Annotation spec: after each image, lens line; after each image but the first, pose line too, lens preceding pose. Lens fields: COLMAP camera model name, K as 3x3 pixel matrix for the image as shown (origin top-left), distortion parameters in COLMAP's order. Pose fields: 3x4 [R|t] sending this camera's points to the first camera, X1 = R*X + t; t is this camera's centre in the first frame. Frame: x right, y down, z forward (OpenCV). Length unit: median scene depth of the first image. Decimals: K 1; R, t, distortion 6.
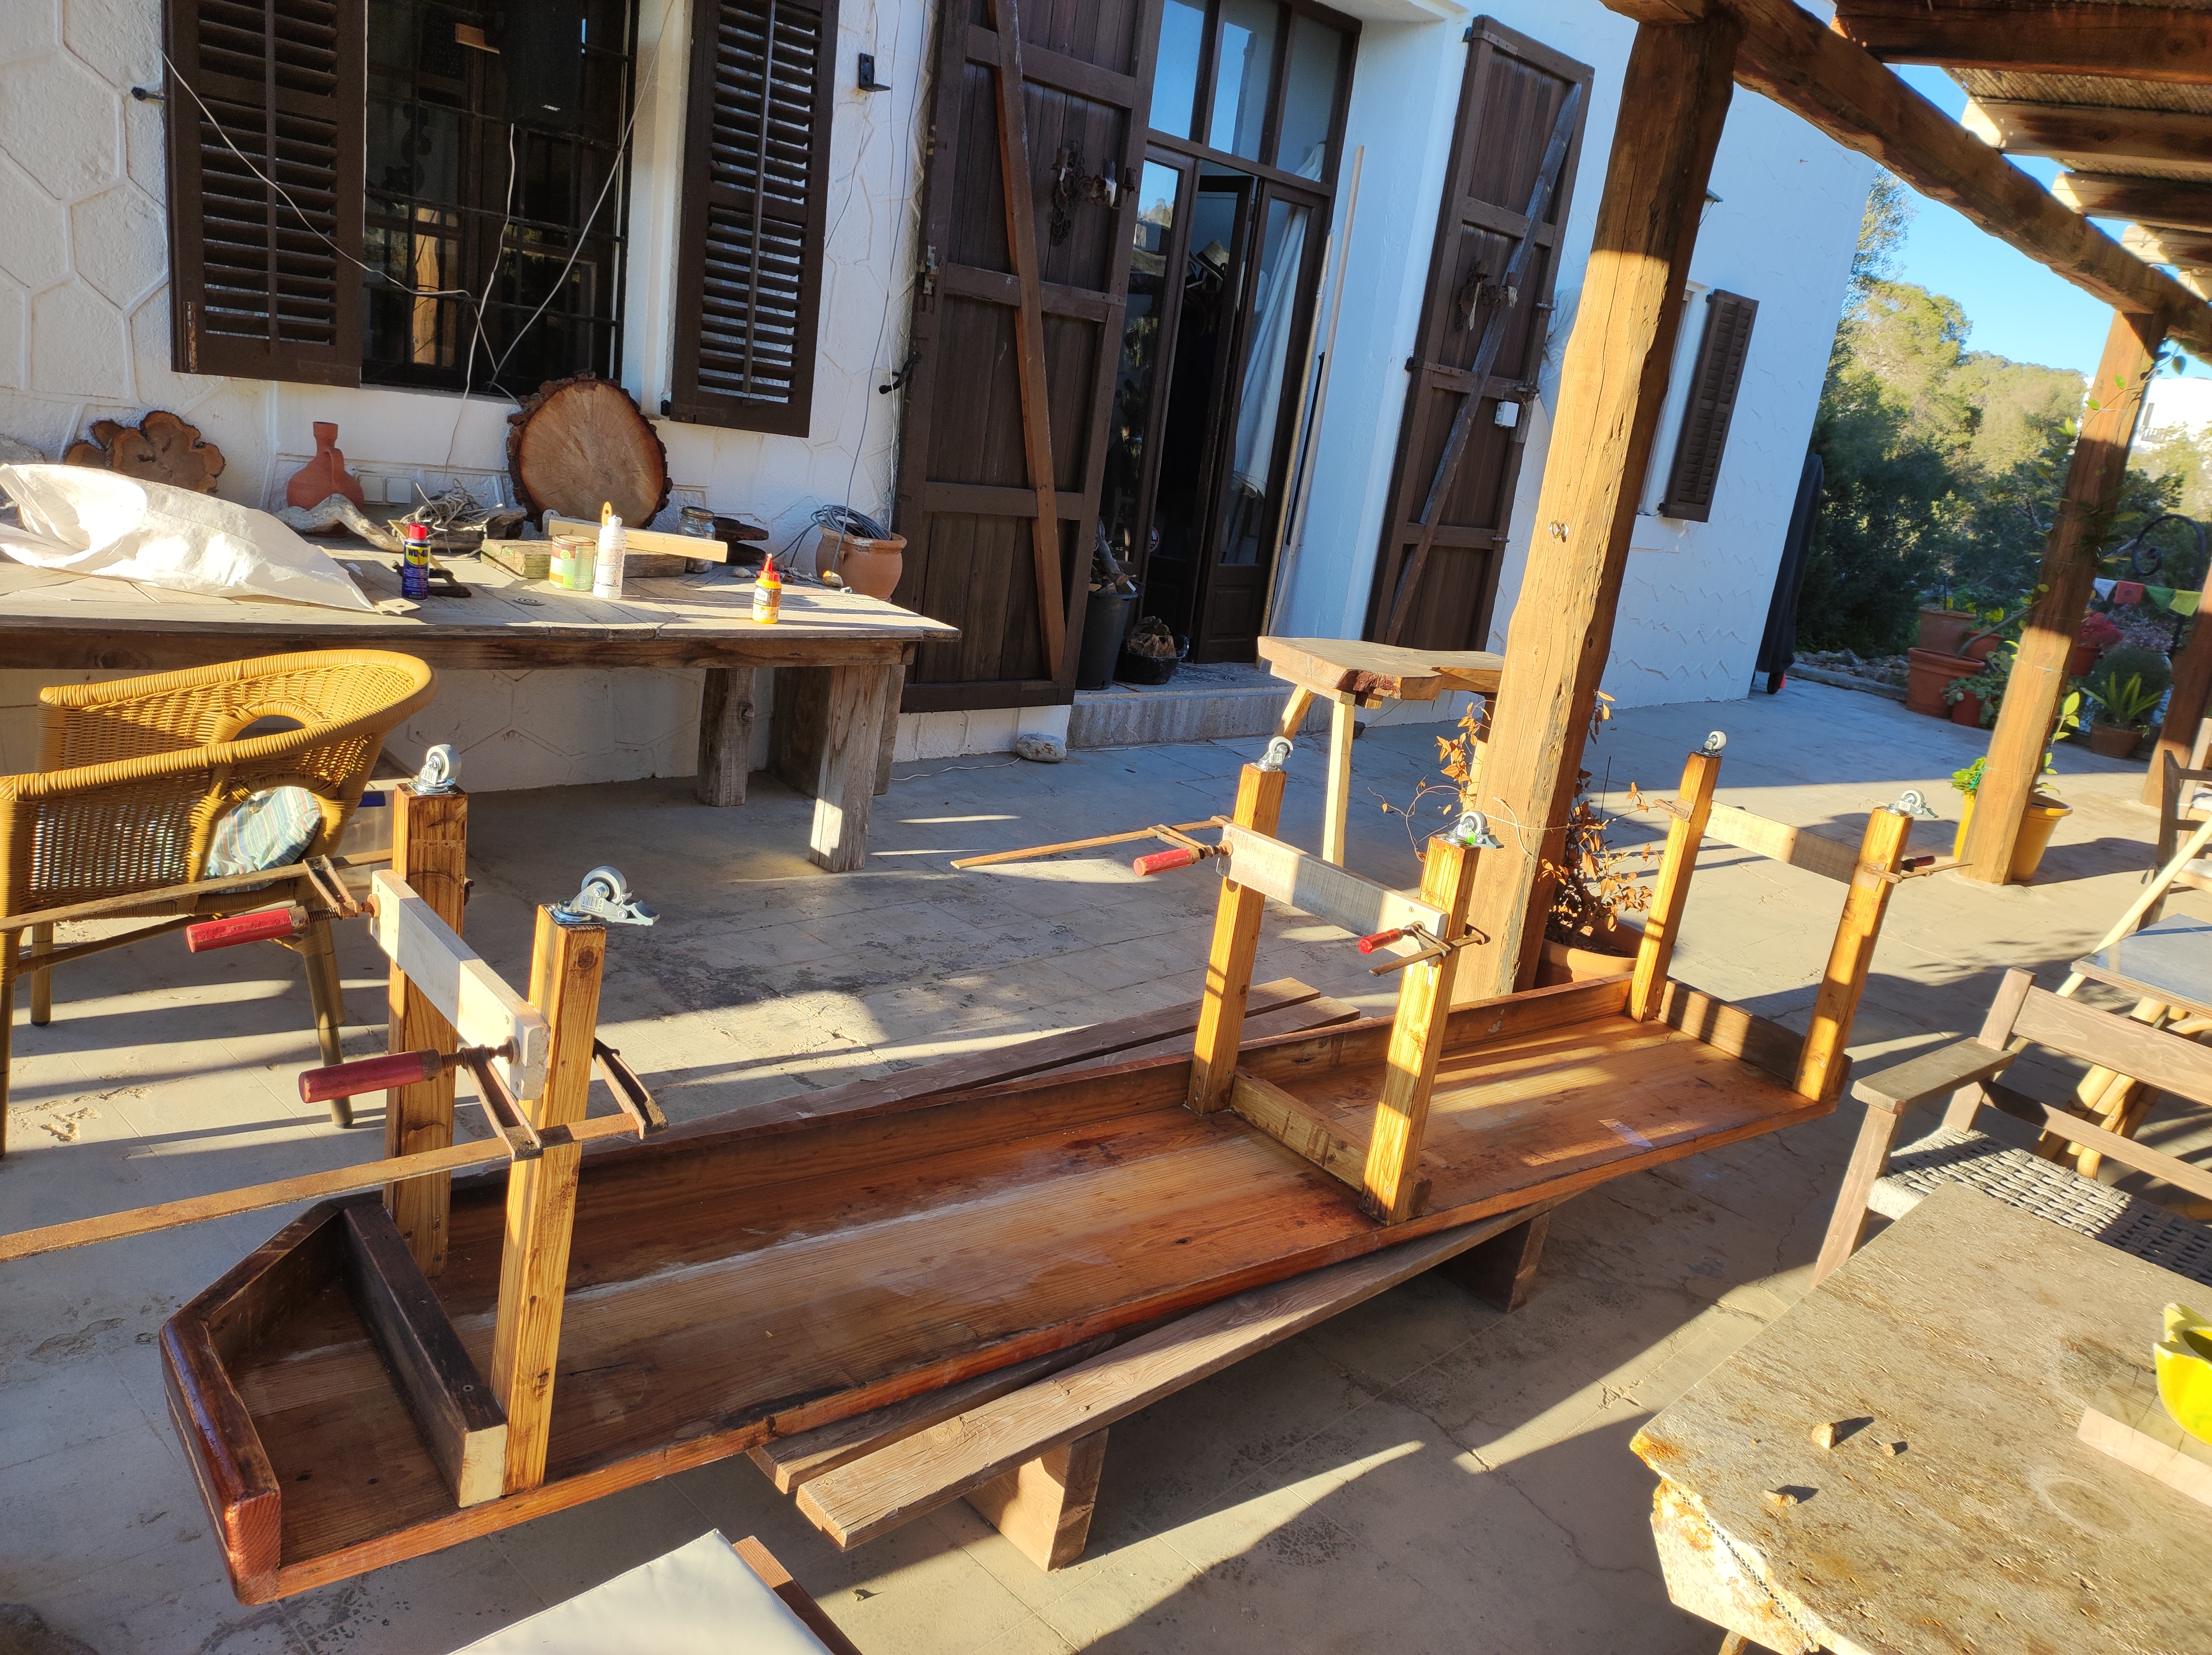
lens RADIAL K [[1650.3, 0, 1106.0], [0, 1650.3, 827.5], [0, 0, 1]] dist [0.048990, -0.048897]
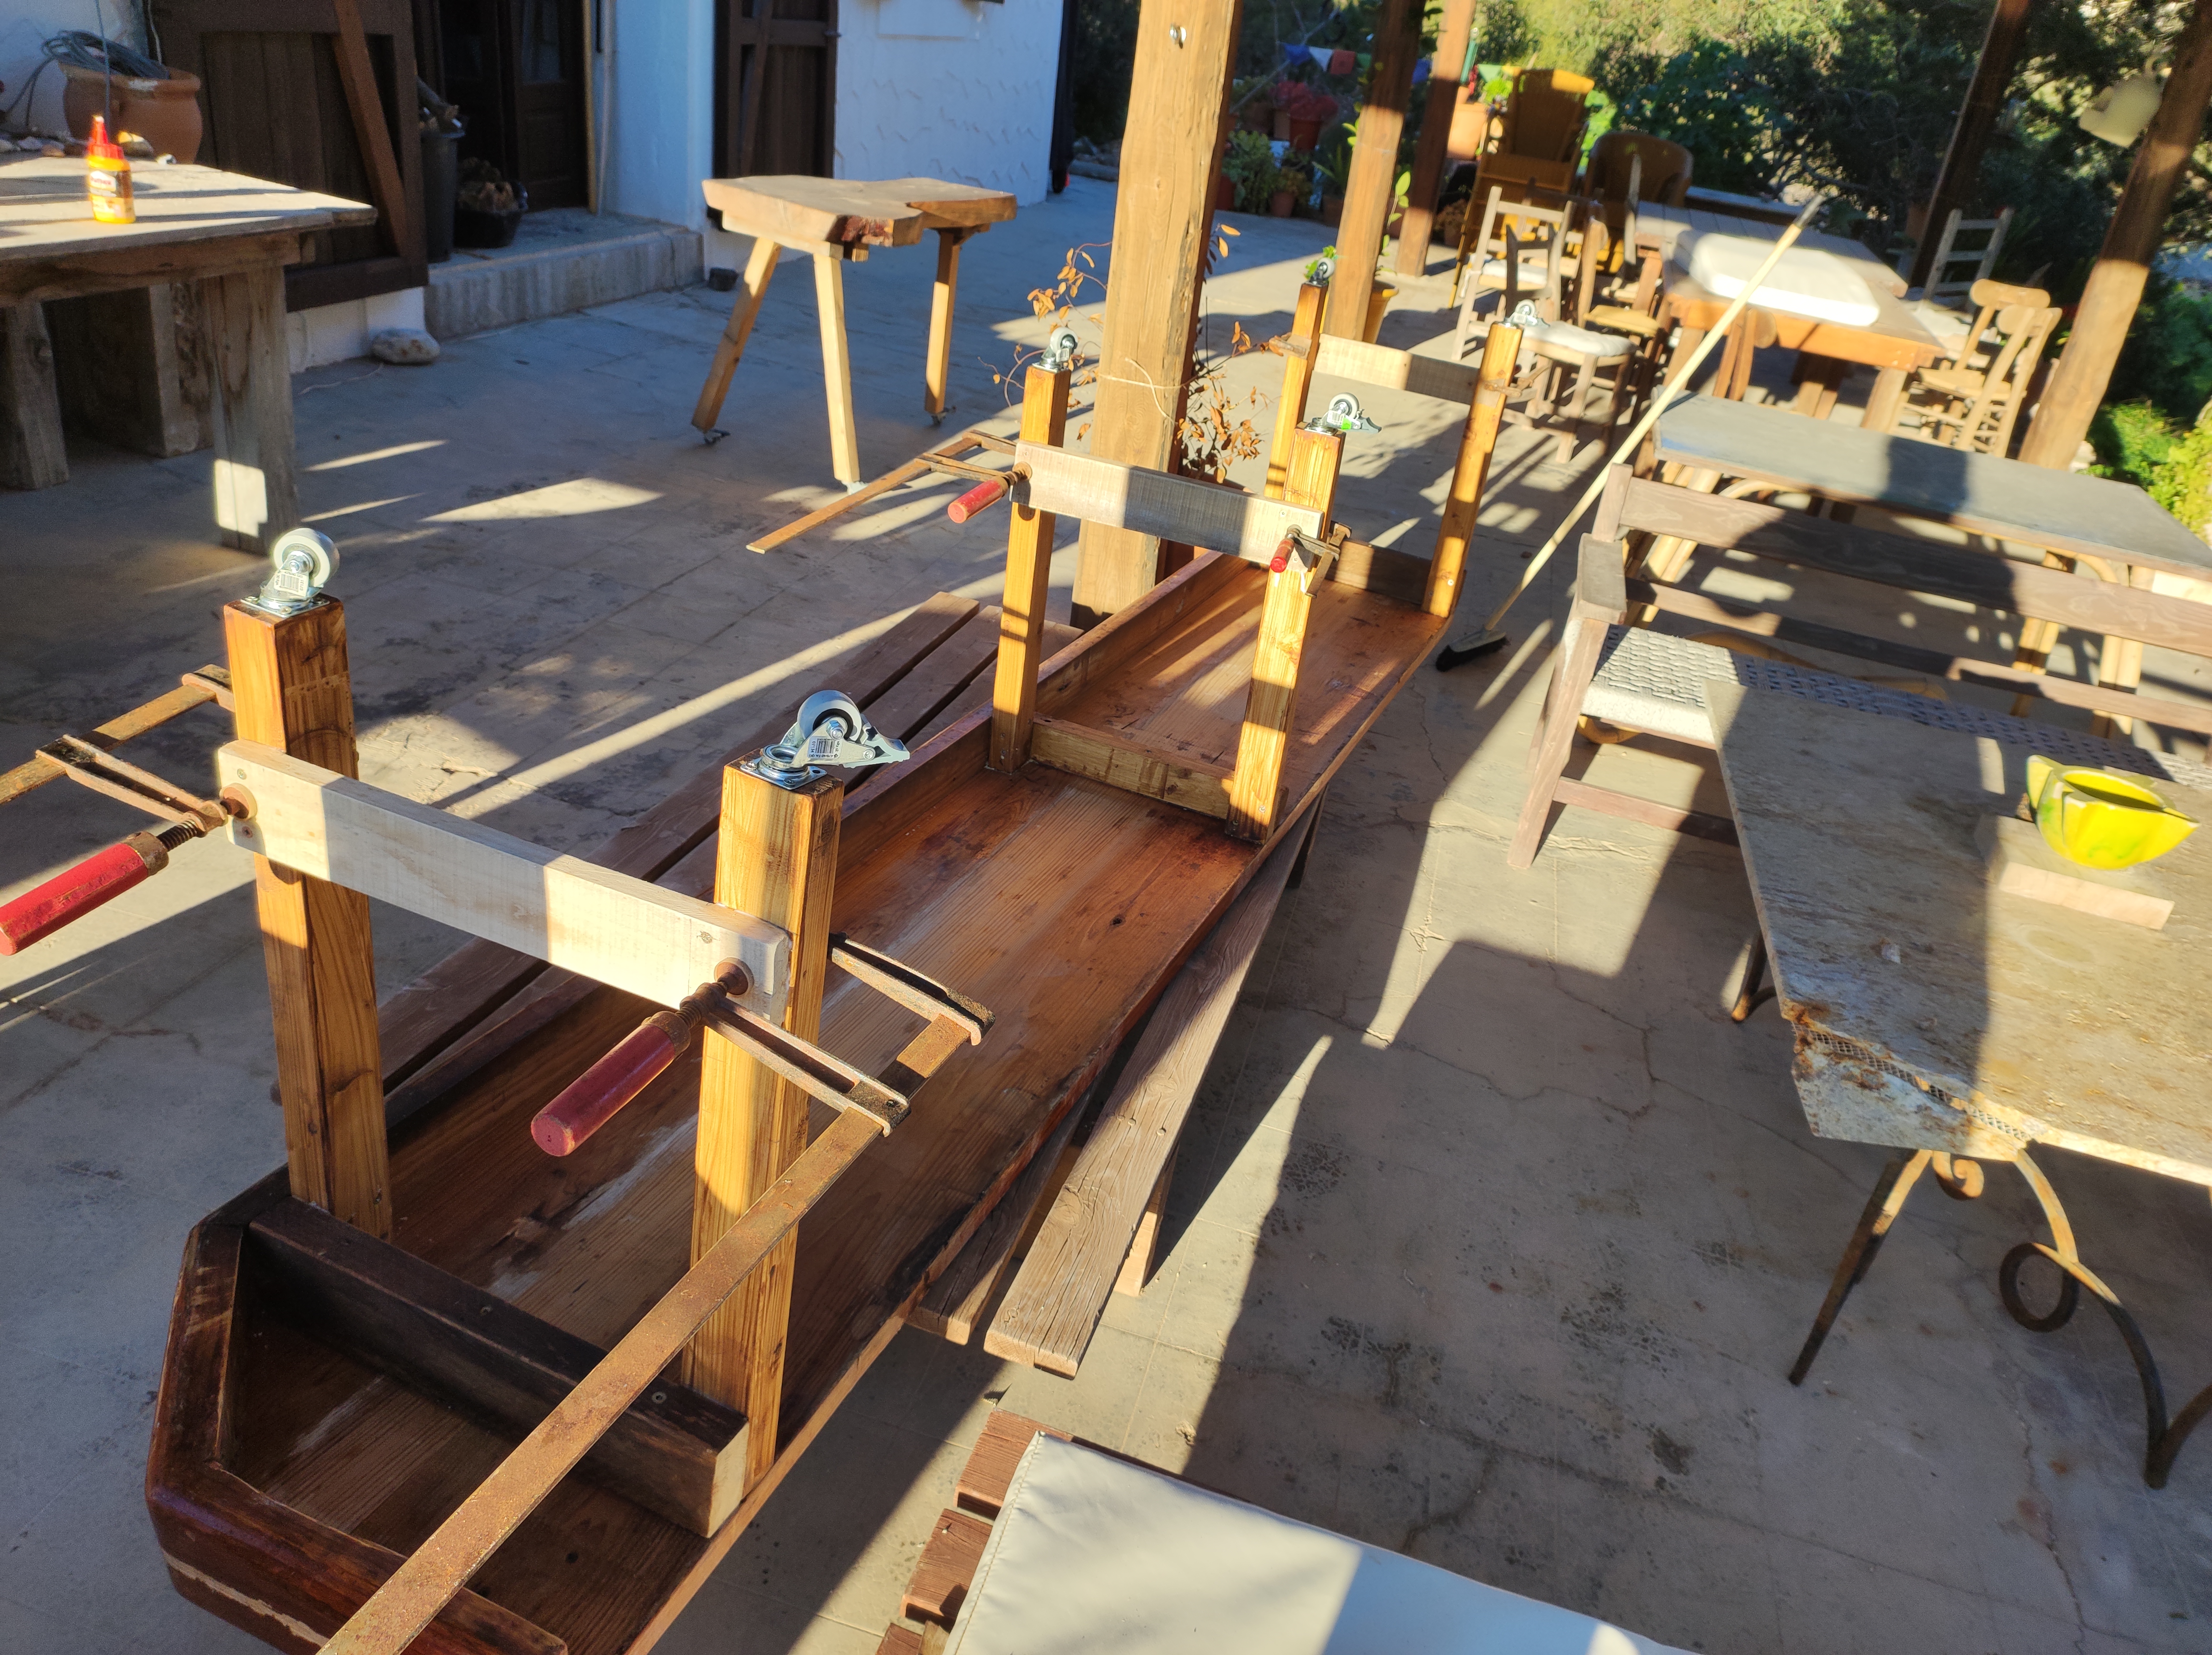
lens RADIAL K [[1650.3, 0, 1106.0], [0, 1650.3, 827.5], [0, 0, 1]] dist [0.048990, -0.048897]
pose [[0.874805, -0.244780, 0.418091, -0.198004], [0.119812, 0.945475, 0.302856, -0.045589], [-0.469428, -0.214848, 0.856433, 0.140825]]
